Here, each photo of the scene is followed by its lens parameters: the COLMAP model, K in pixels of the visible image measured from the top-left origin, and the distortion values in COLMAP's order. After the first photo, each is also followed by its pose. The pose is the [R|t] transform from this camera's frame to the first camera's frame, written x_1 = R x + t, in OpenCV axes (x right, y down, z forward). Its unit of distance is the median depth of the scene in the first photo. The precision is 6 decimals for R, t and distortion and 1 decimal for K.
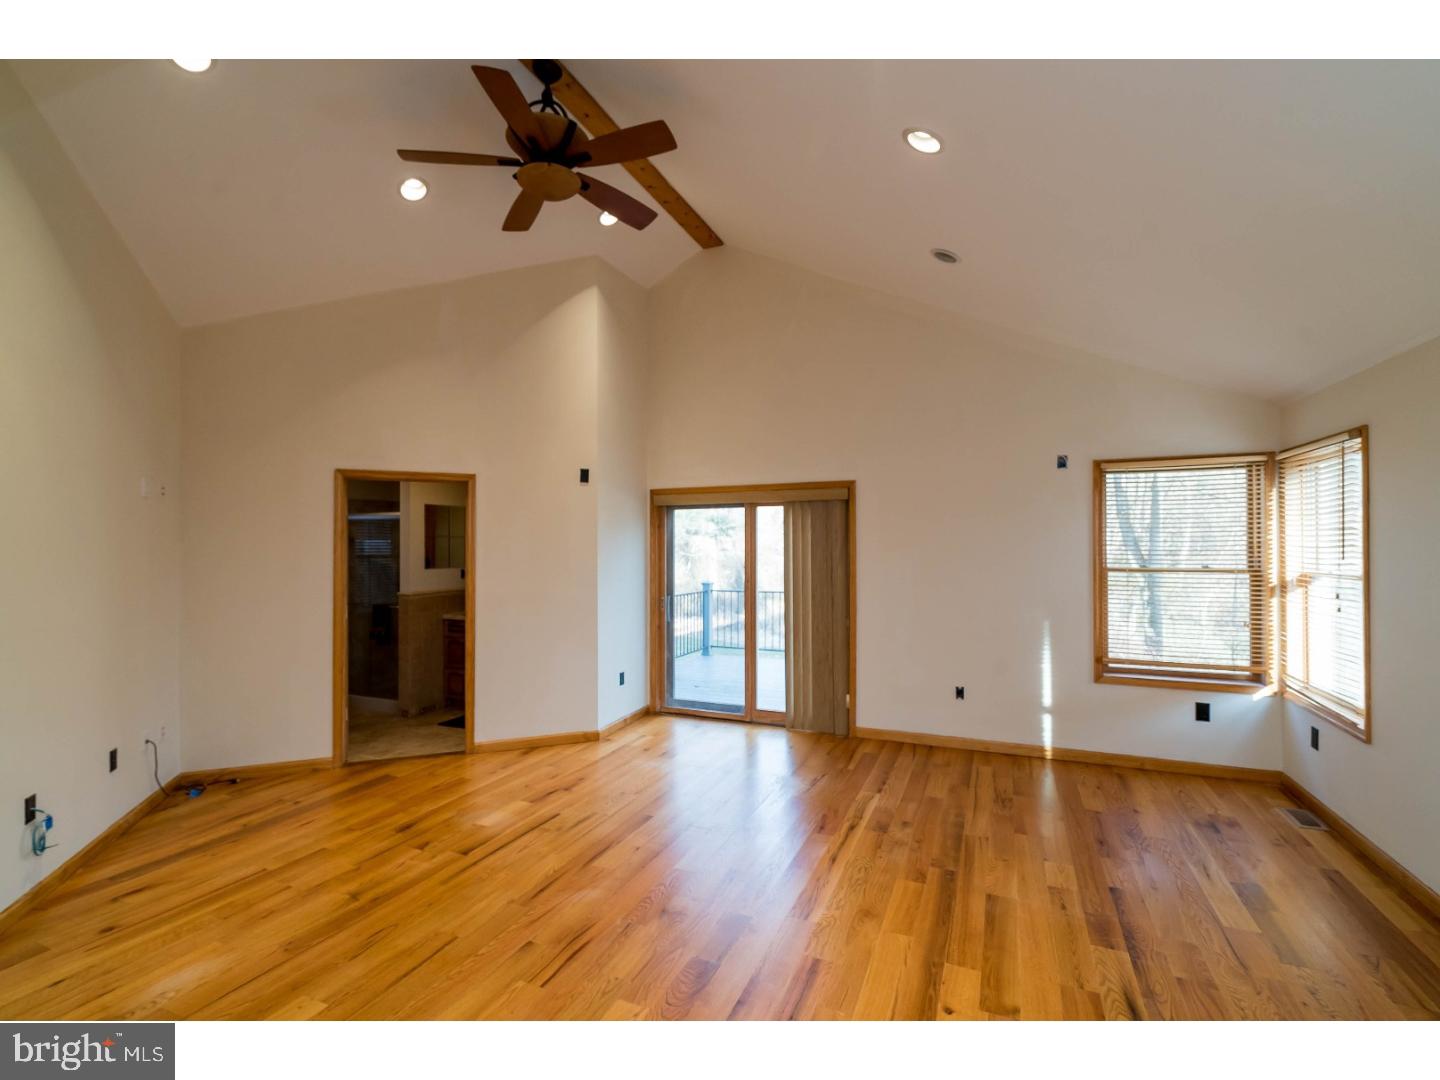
lens RADIAL K [[649.9, 0, 720.4], [0, 649.9, 538.4], [0, 0, 1]] dist [-0.011660, 0.001987]
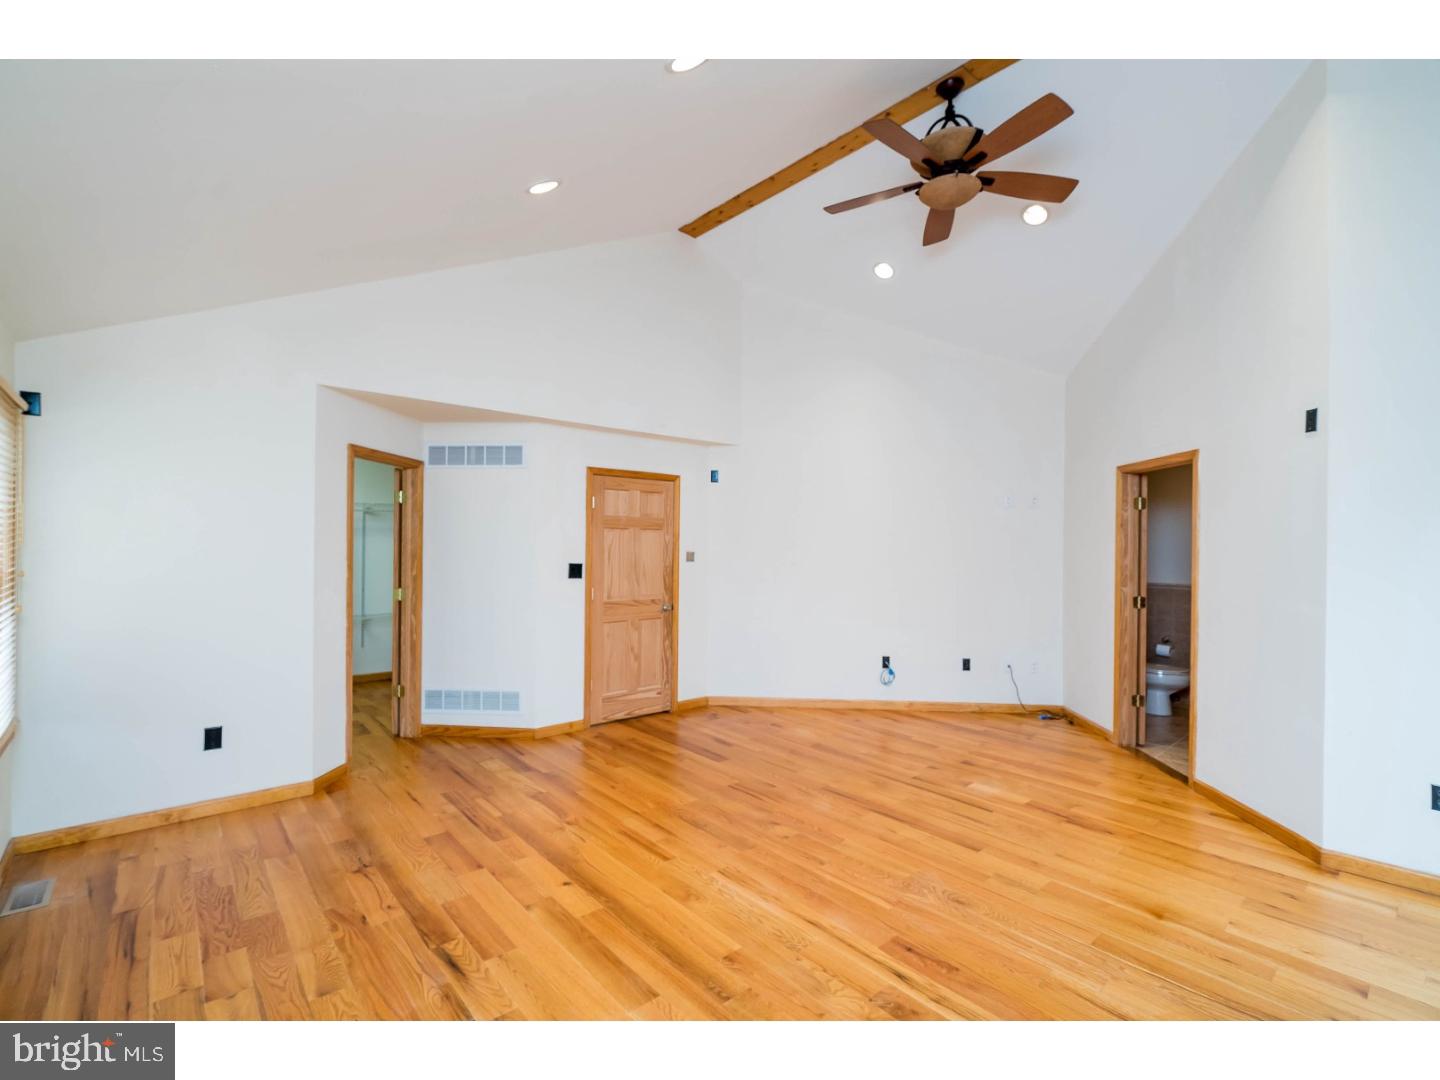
lens RADIAL K [[649.9, 0, 713.2], [0, 649.9, 539.9], [0, 0, 1]] dist [-0.011660, 0.001987]
pose [[-0.437934, -0.004729, -0.898995, 0.729450], [0.002852, 0.999974, -0.006649, 0.023874], [0.899003, -0.005476, -0.437909, 0.958511]]
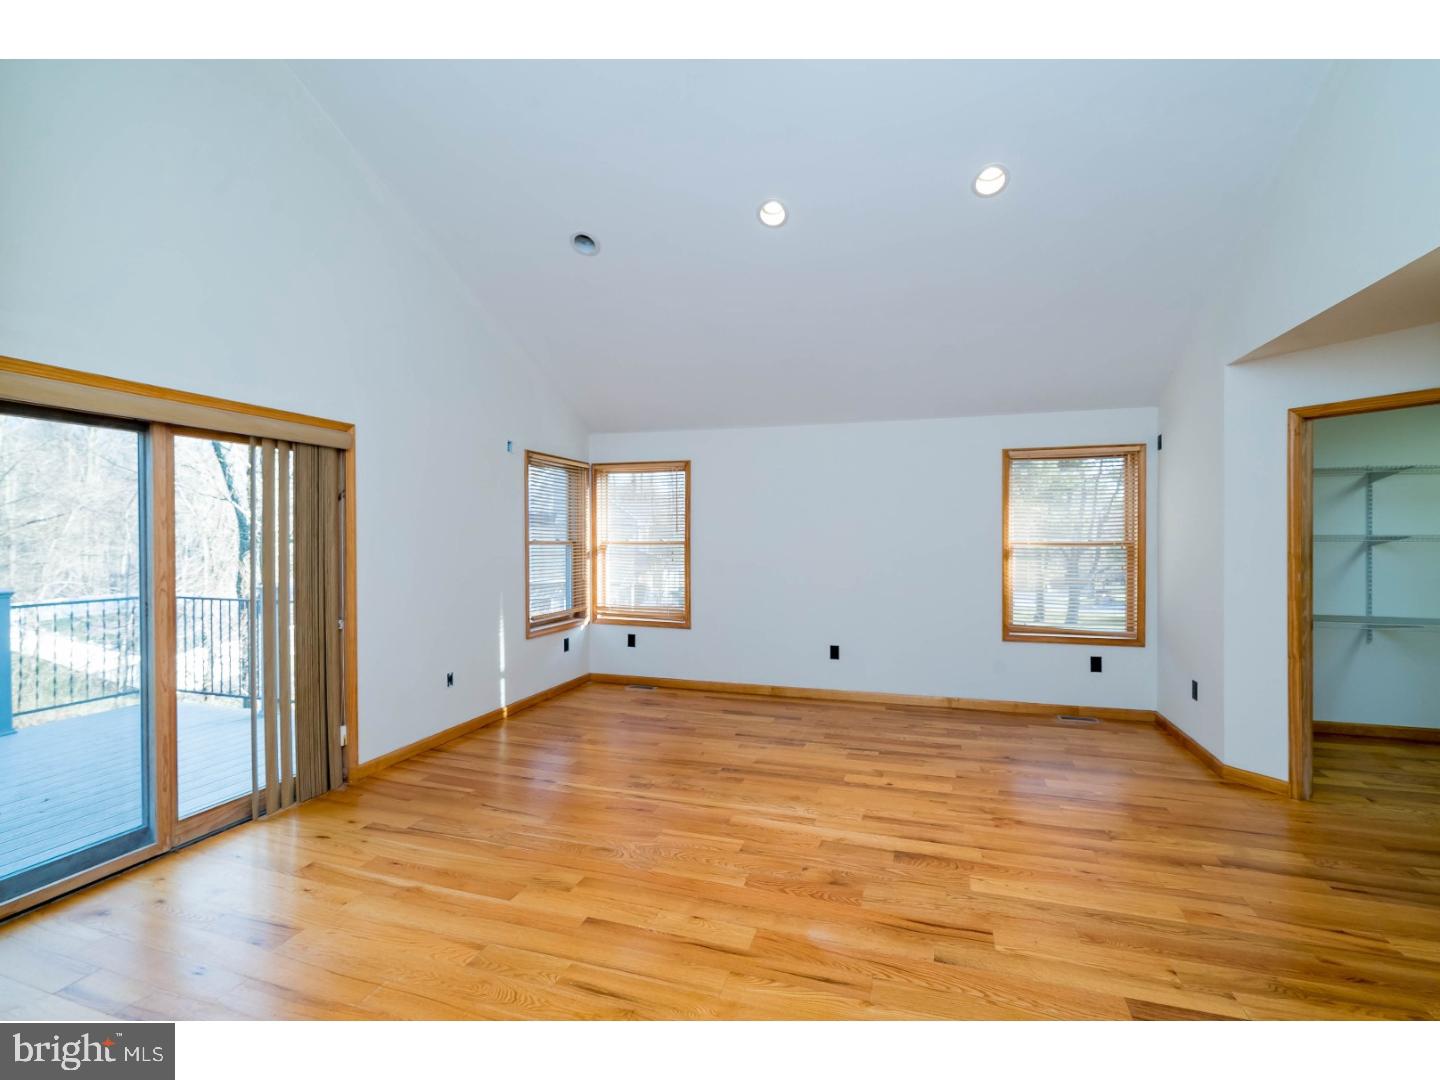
lens RADIAL K [[649.9, 0, 719.1], [0, 649.9, 544.0], [0, 0, 1]] dist [-0.011660, 0.001987]
pose [[-0.100268, -0.005690, 0.994944, -0.683516], [-0.006053, 0.999969, 0.005109, 0.045978], [-0.994942, -0.005510, -0.100299, 0.845397]]
